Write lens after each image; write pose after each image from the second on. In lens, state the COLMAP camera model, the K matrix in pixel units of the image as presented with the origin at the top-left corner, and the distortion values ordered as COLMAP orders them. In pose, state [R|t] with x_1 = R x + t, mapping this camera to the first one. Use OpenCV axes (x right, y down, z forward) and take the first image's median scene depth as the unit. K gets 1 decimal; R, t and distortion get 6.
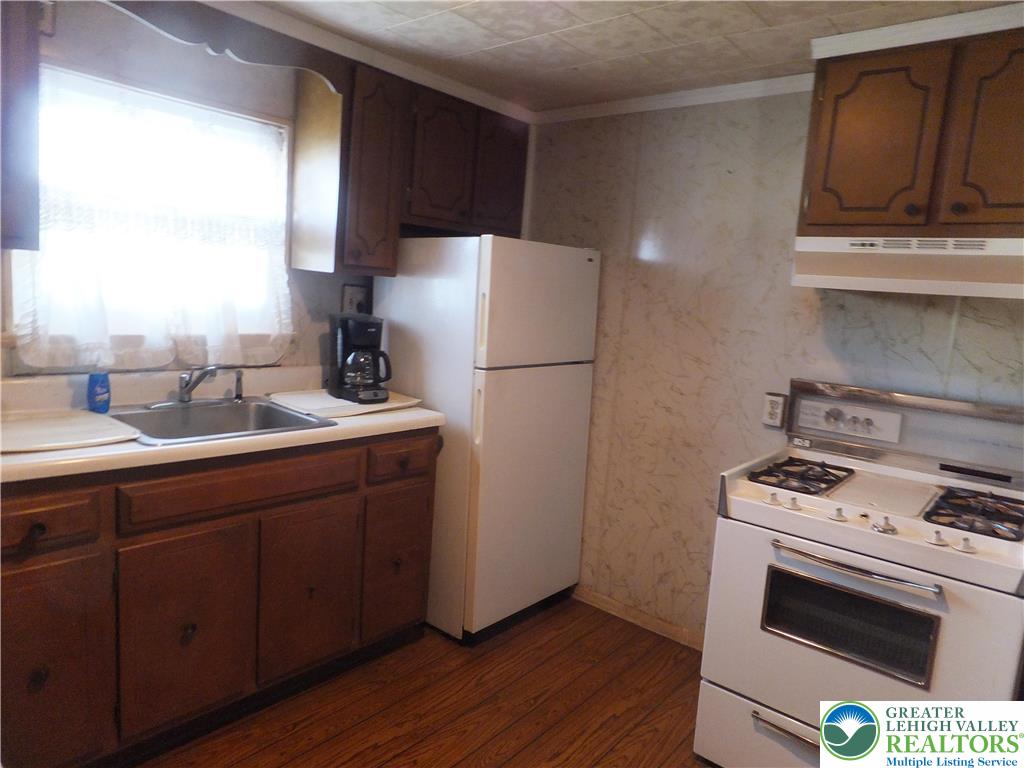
lens RADIAL K [[687.7, 0, 502.4], [0, 687.7, 379.4], [0, 0, 1]] dist [-0.031380, 0.031260]
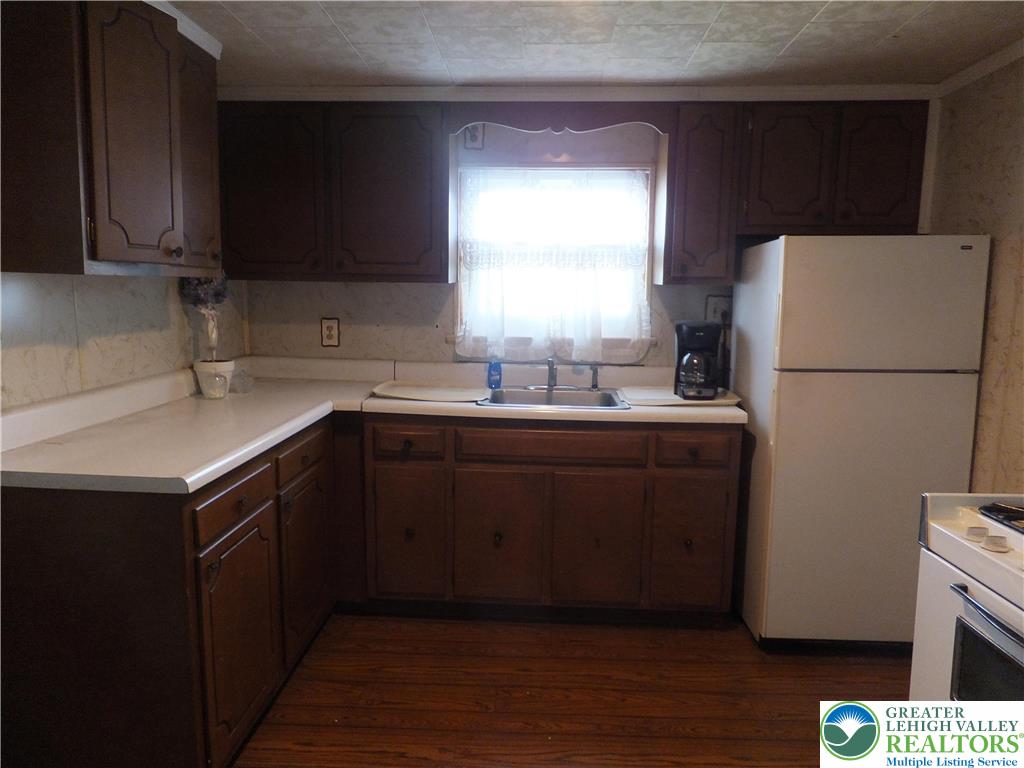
lens RADIAL K [[687.7, 0, 502.4], [0, 687.7, 379.4], [0, 0, 1]] dist [-0.031380, 0.031260]
pose [[0.606140, 0.034104, -0.794626, 0.529298], [-0.071092, 0.997404, -0.011423, 0.039088], [0.792174, 0.063415, 0.606991, 0.083276]]
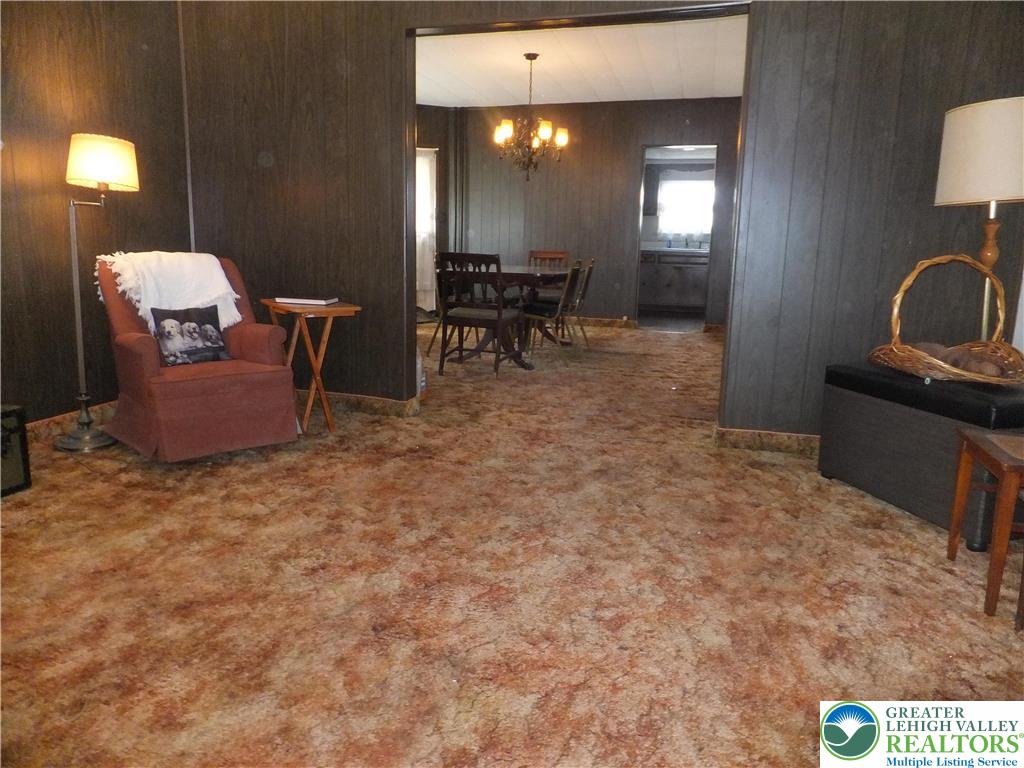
lens RADIAL K [[687.7, 0, 502.4], [0, 687.7, 379.4], [0, 0, 1]] dist [-0.031380, 0.031260]
pose [[0.395951, 0.113986, -0.911170, 3.071263], [-0.113190, 0.990757, 0.074755, 0.649840], [0.911269, 0.073536, 0.405193, -1.756536]]
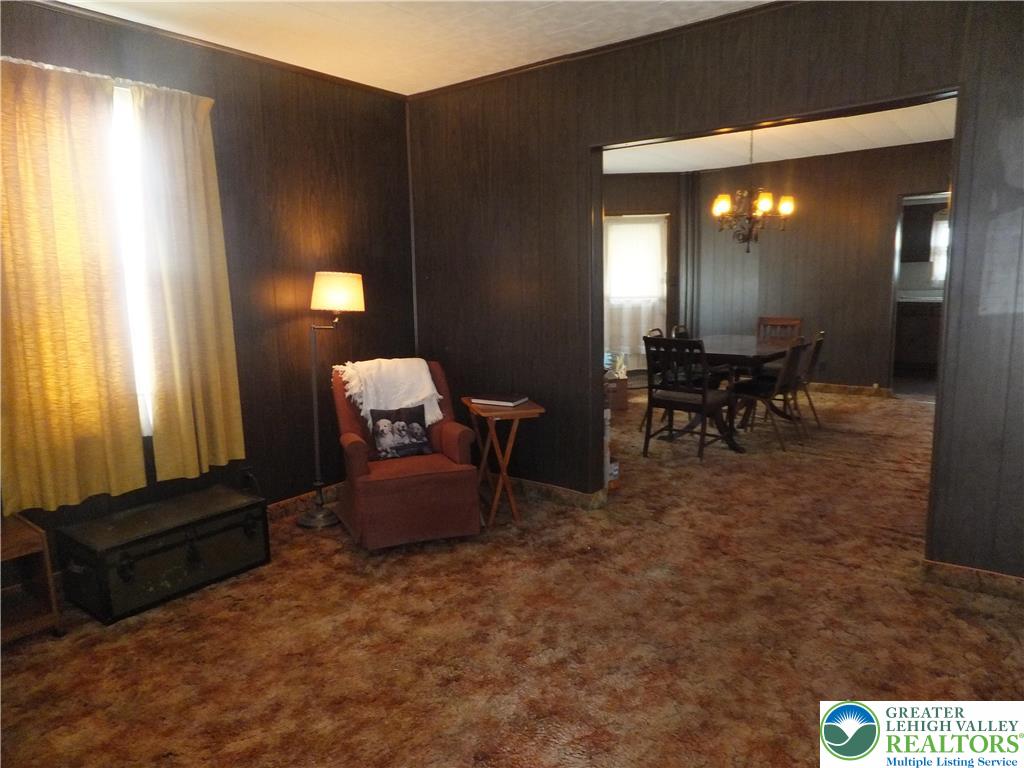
lens RADIAL K [[684.1, 0, 506.6], [0, 684.1, 394.1], [0, 0, 1]] dist [-0.023306, 0.038235]
pose [[0.029900, 0.093615, -0.995159, 3.150604], [-0.104914, 0.990399, 0.090015, 0.476735], [0.994032, 0.101714, 0.039434, -1.602332]]
